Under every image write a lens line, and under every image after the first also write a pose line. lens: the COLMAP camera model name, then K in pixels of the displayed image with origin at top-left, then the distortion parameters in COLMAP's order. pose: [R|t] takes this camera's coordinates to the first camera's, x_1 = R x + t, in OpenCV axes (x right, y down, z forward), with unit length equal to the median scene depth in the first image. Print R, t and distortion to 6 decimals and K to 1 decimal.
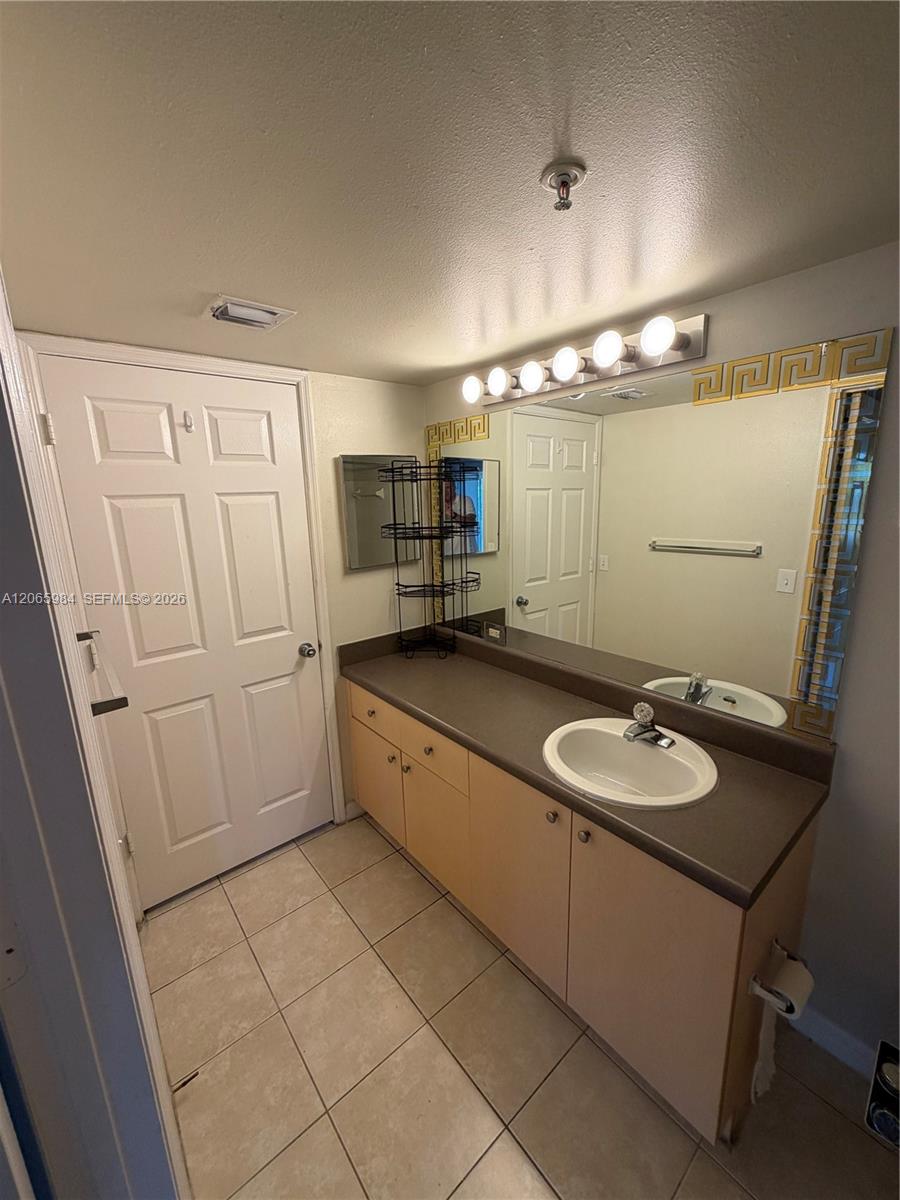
lens RADIAL K [[476.3, 0, 450.0], [0, 476.3, 596.3], [0, 0, 1]] dist [-0.001558, 0.000387]
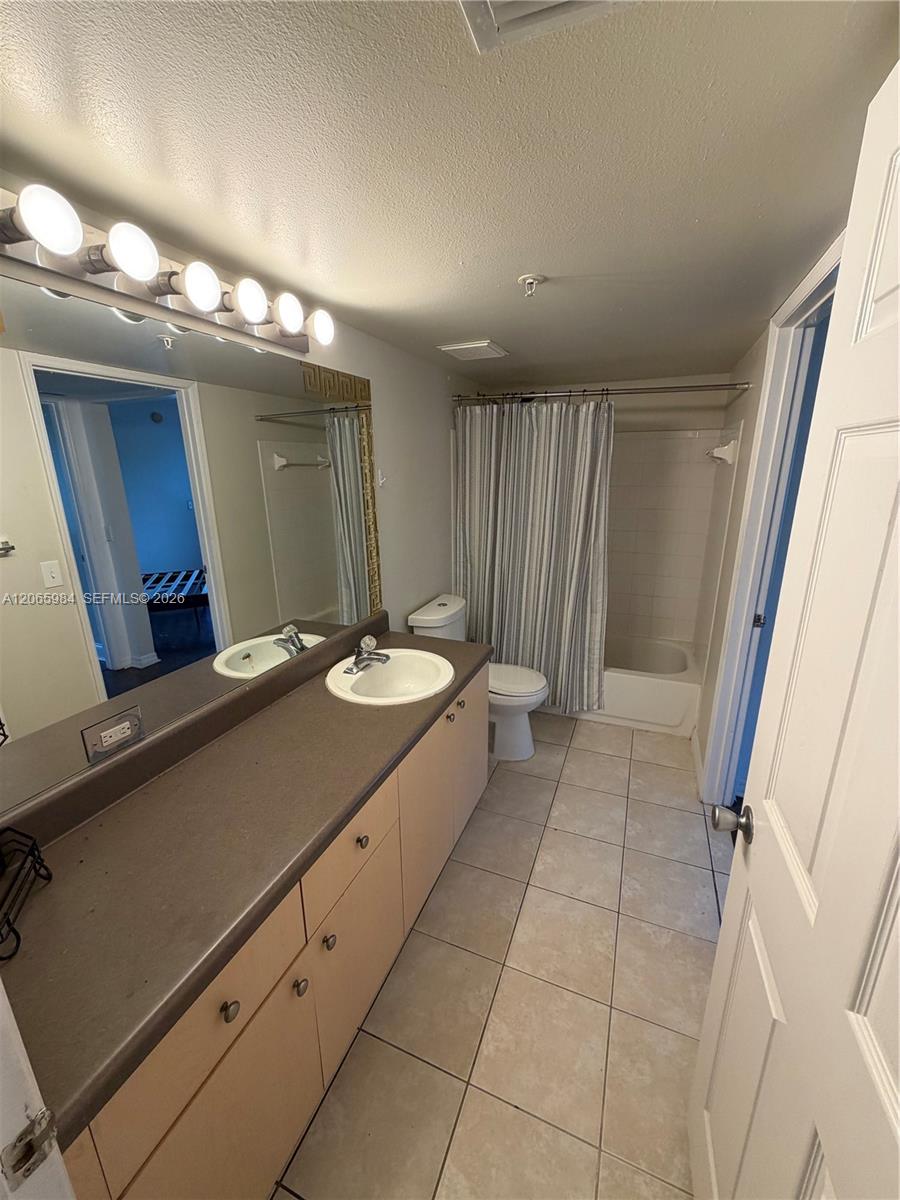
lens RADIAL K [[476.3, 0, 450.0], [0, 476.3, 596.3], [0, 0, 1]] dist [-0.001558, 0.000387]
pose [[-0.462562, -0.202995, 0.863035, -0.694705], [0.204675, 0.922691, 0.326726, -0.220408], [-0.862638, 0.327773, -0.385254, 1.165870]]
